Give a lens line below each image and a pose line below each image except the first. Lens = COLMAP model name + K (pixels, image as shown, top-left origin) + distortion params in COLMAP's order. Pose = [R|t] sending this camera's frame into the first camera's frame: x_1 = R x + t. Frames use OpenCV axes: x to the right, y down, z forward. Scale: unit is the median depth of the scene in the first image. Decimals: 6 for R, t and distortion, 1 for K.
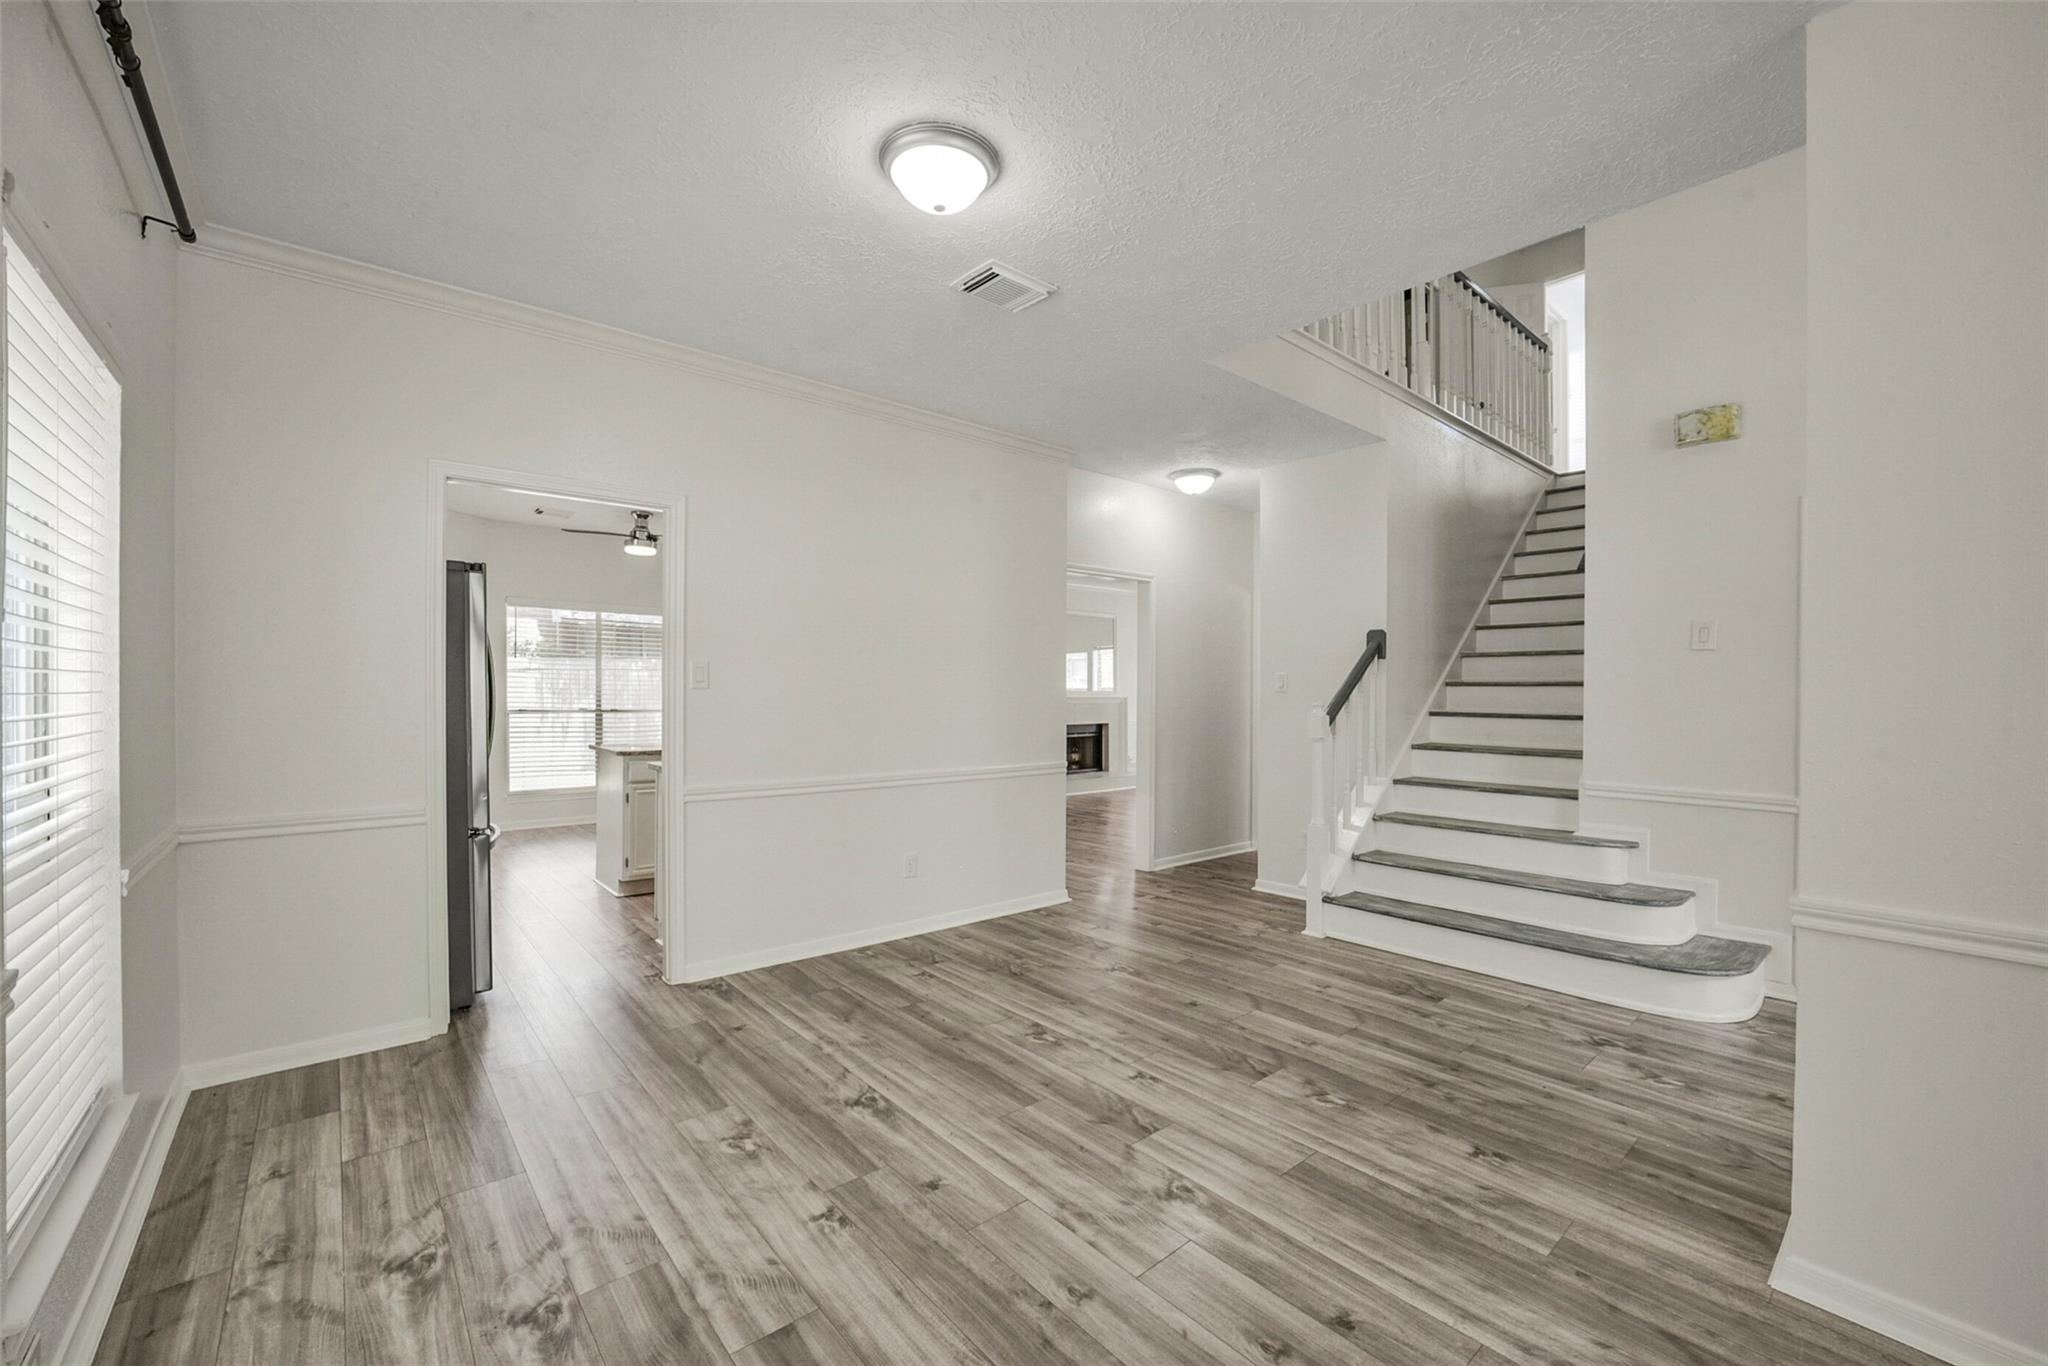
lens RADIAL K [[822.8, 0, 1021.4], [0, 822.8, 696.8], [0, 0, 1]] dist [-0.031056, 0.007462]
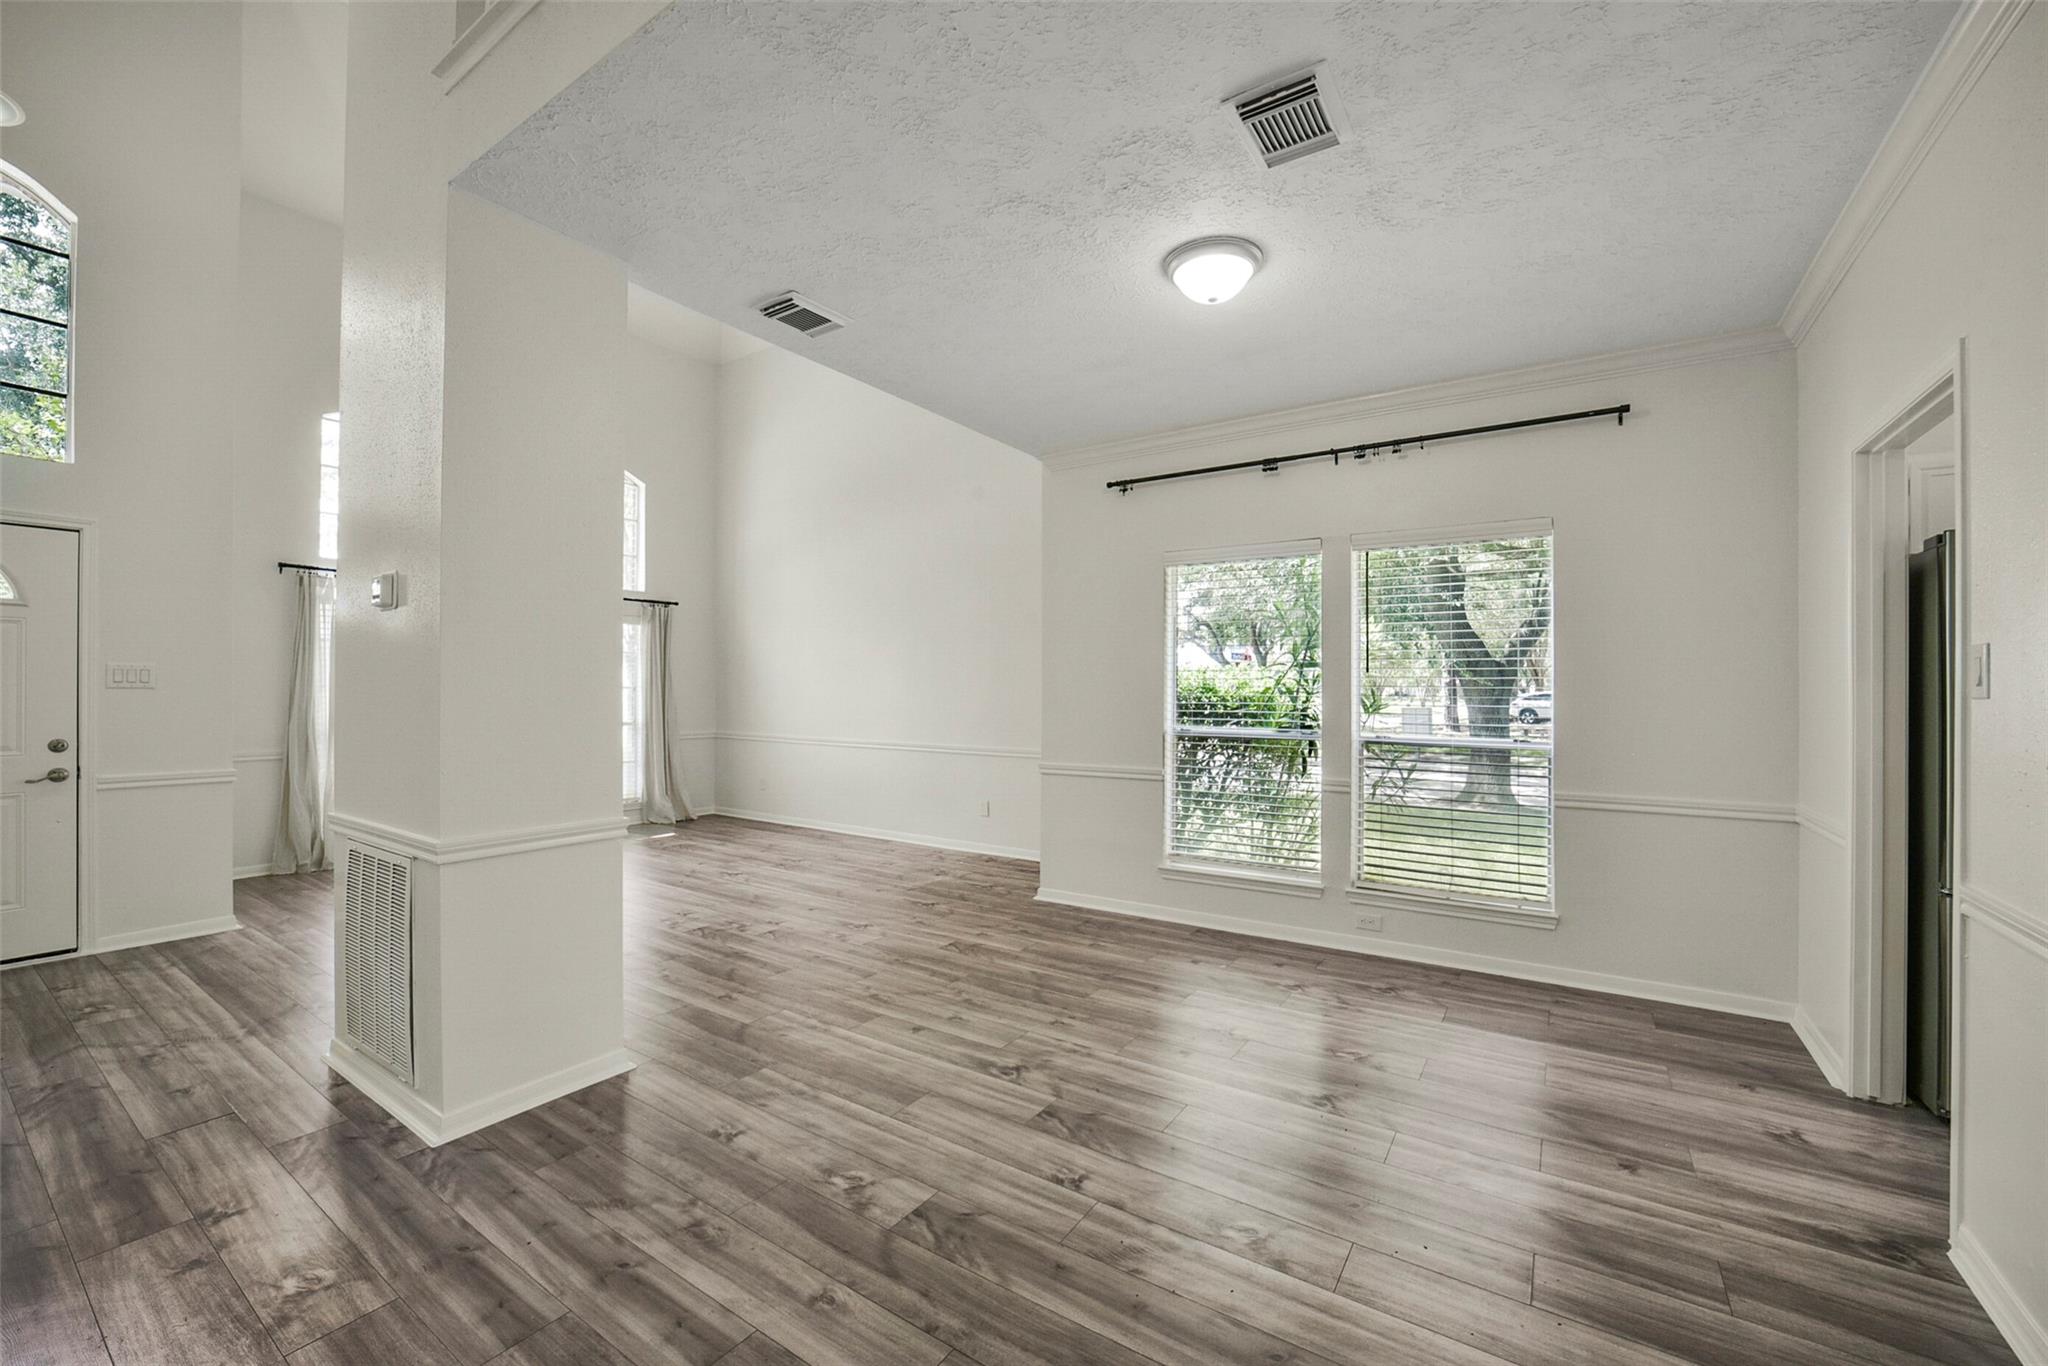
lens RADIAL K [[822.8, 0, 1015.5], [0, 822.8, 673.5], [0, 0, 1]] dist [-0.031056, 0.007462]
pose [[-0.966050, -0.016401, -0.257835, 0.445100], [-0.013752, 0.999833, -0.012074, -0.015816], [0.257990, -0.008118, -0.966113, 1.888589]]
